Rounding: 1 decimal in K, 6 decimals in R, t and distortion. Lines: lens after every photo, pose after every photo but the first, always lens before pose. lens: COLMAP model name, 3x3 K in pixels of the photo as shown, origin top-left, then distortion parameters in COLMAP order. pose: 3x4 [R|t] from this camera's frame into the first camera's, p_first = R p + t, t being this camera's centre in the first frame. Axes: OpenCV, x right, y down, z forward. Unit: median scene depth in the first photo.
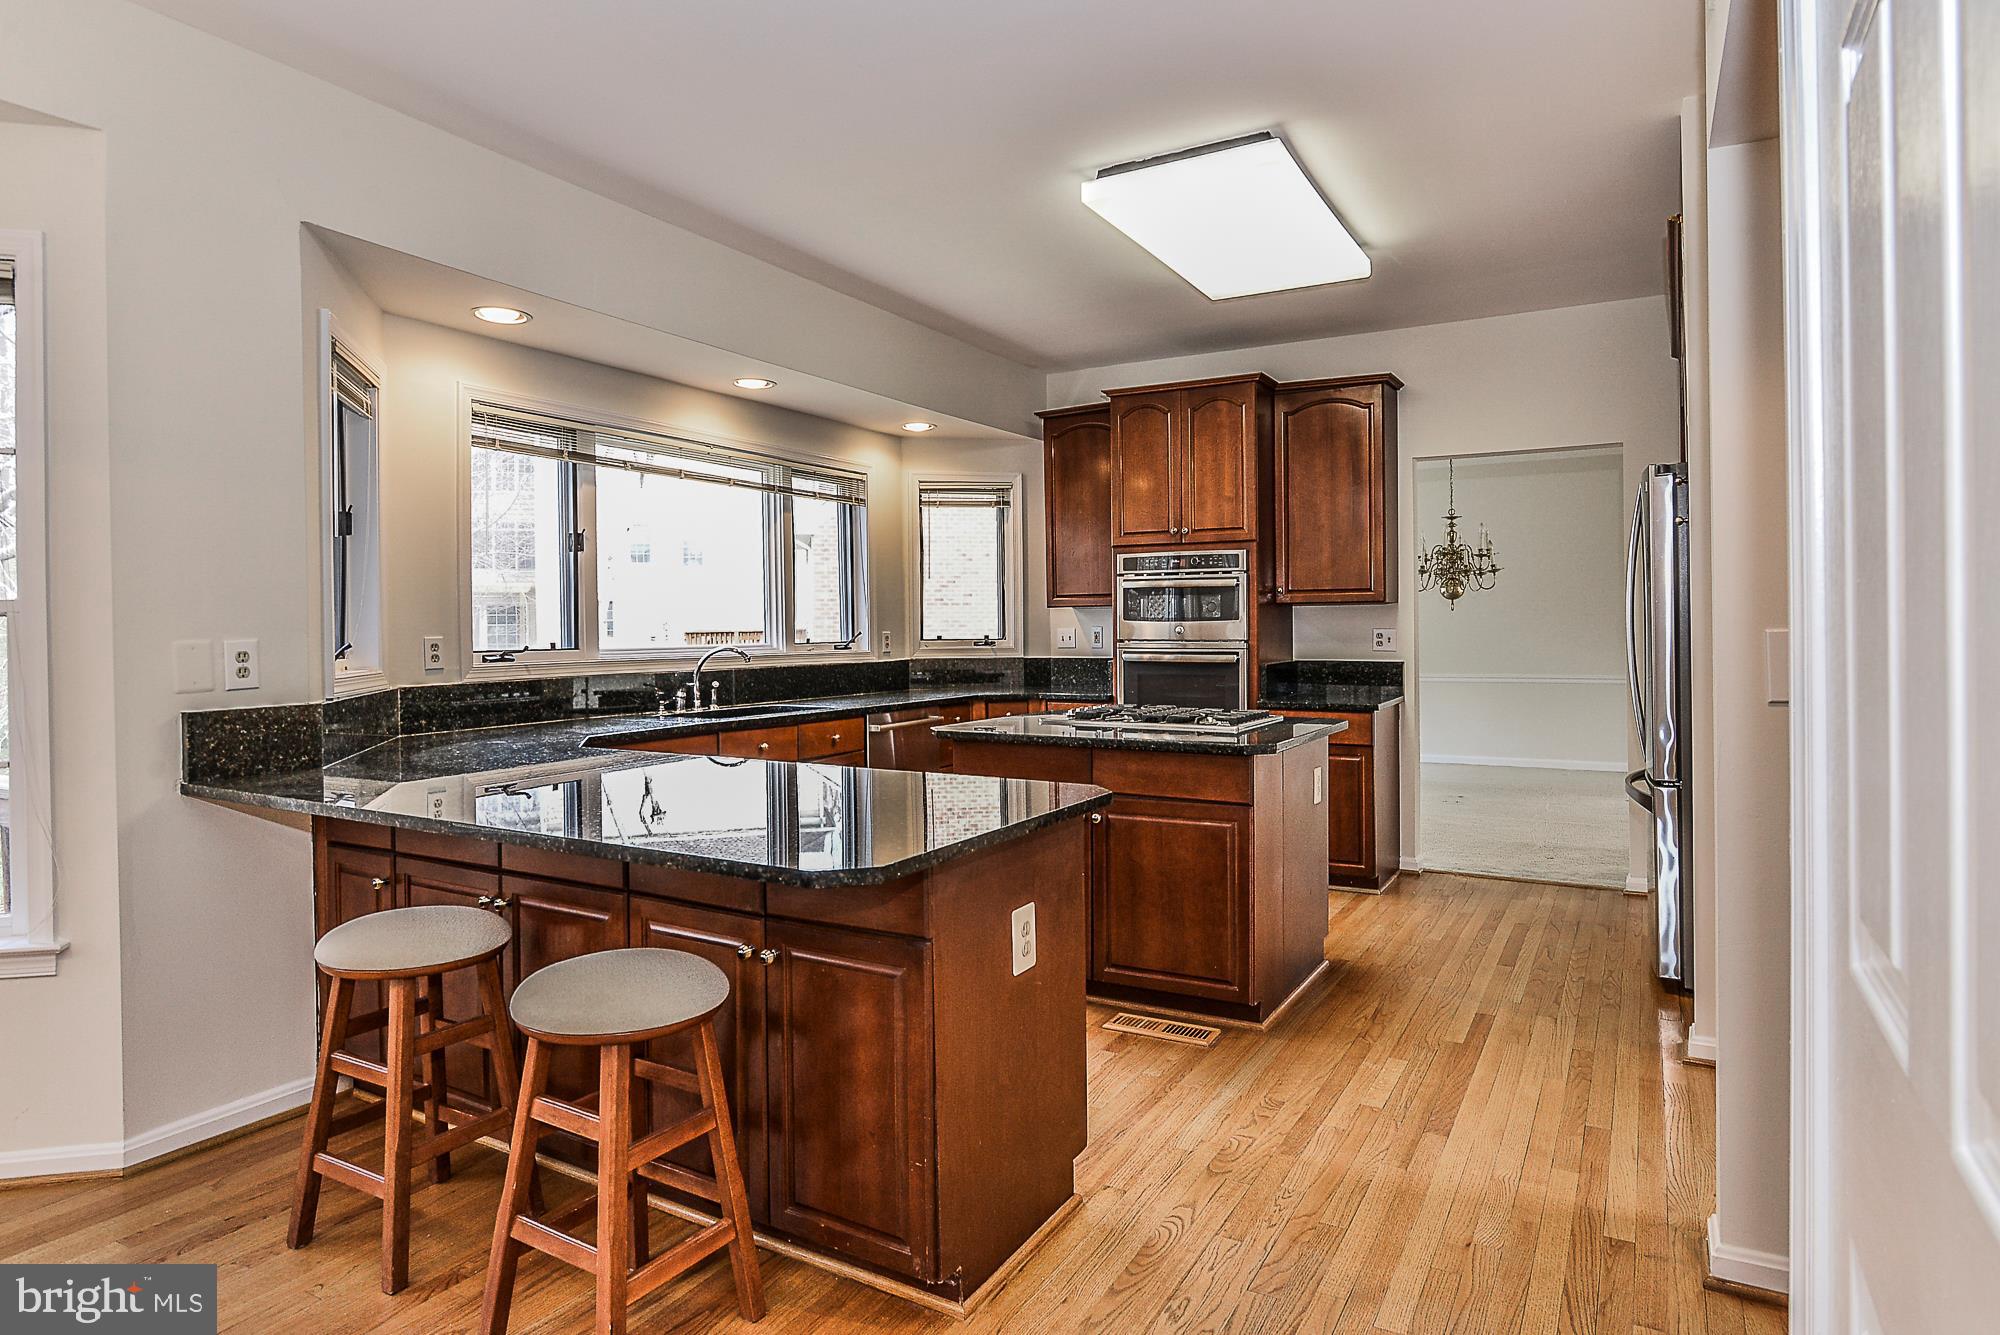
lens RADIAL K [[1114.7, 0, 994.6], [0, 1114.7, 635.2], [0, 0, 1]] dist [-0.002323, 0.002643]
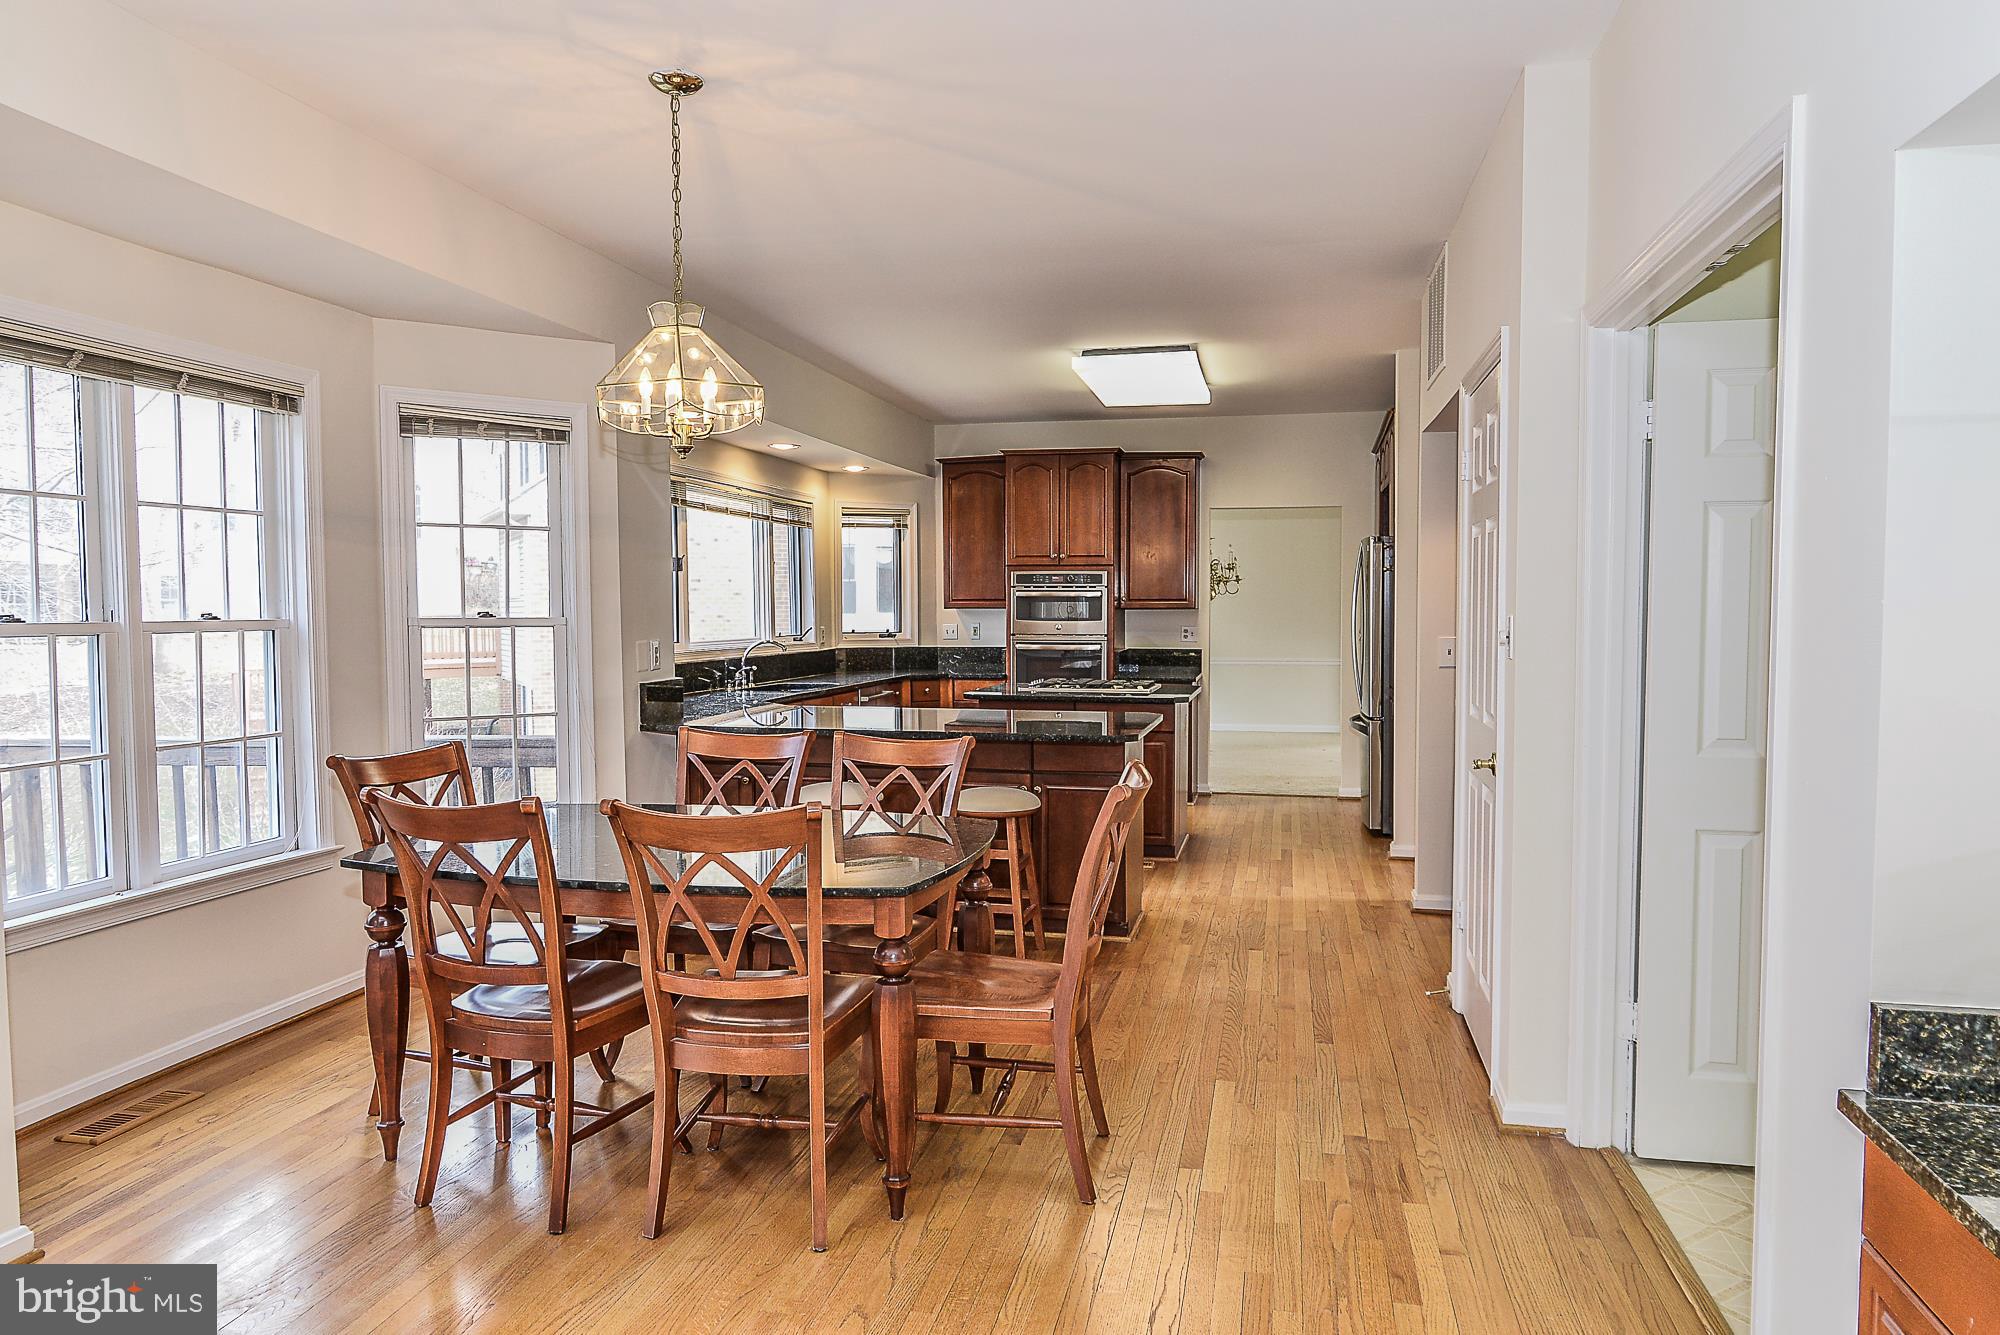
lens RADIAL K [[1235.3, 0, 993.4], [0, 1235.3, 670.6], [0, 0, 1]] dist [-0.000050, -0.000711]
pose [[0.957535, -0.008217, 0.288201, -0.351659], [-0.003949, 0.999126, 0.041608, -0.014042], [-0.288291, -0.040979, 0.956665, -0.452189]]
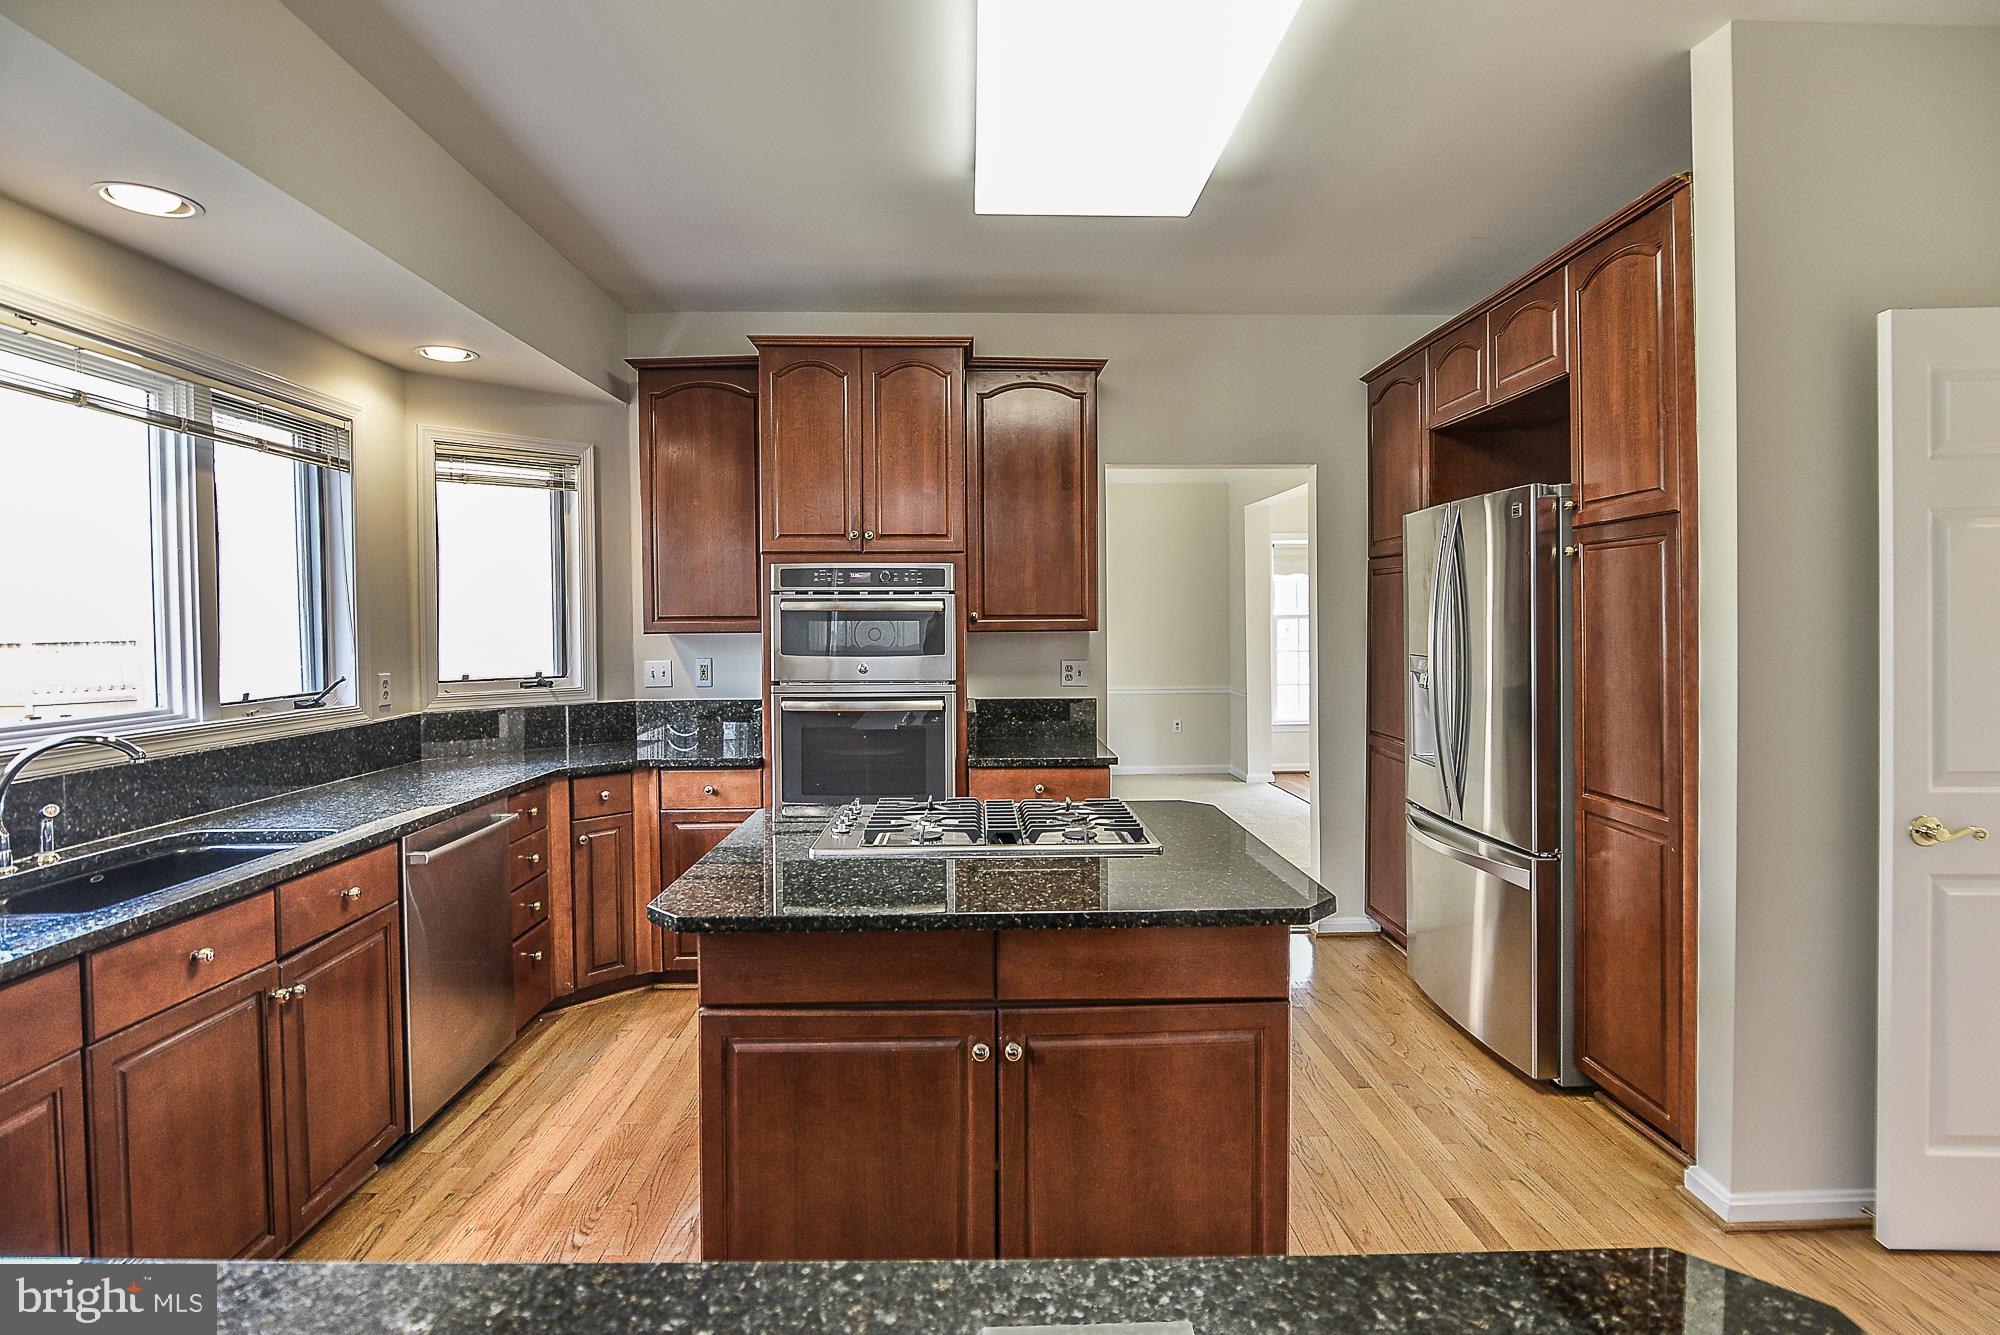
lens RADIAL K [[1025.5, 0, 1010.3], [0, 1025.5, 639.7], [0, 0, 1]] dist [-0.022176, -0.001321]
pose [[0.851518, -0.004829, 0.524303, -0.107118], [0.003670, 0.999988, 0.003250, -0.024942], [-0.524312, -0.000844, 0.851526, 0.356365]]
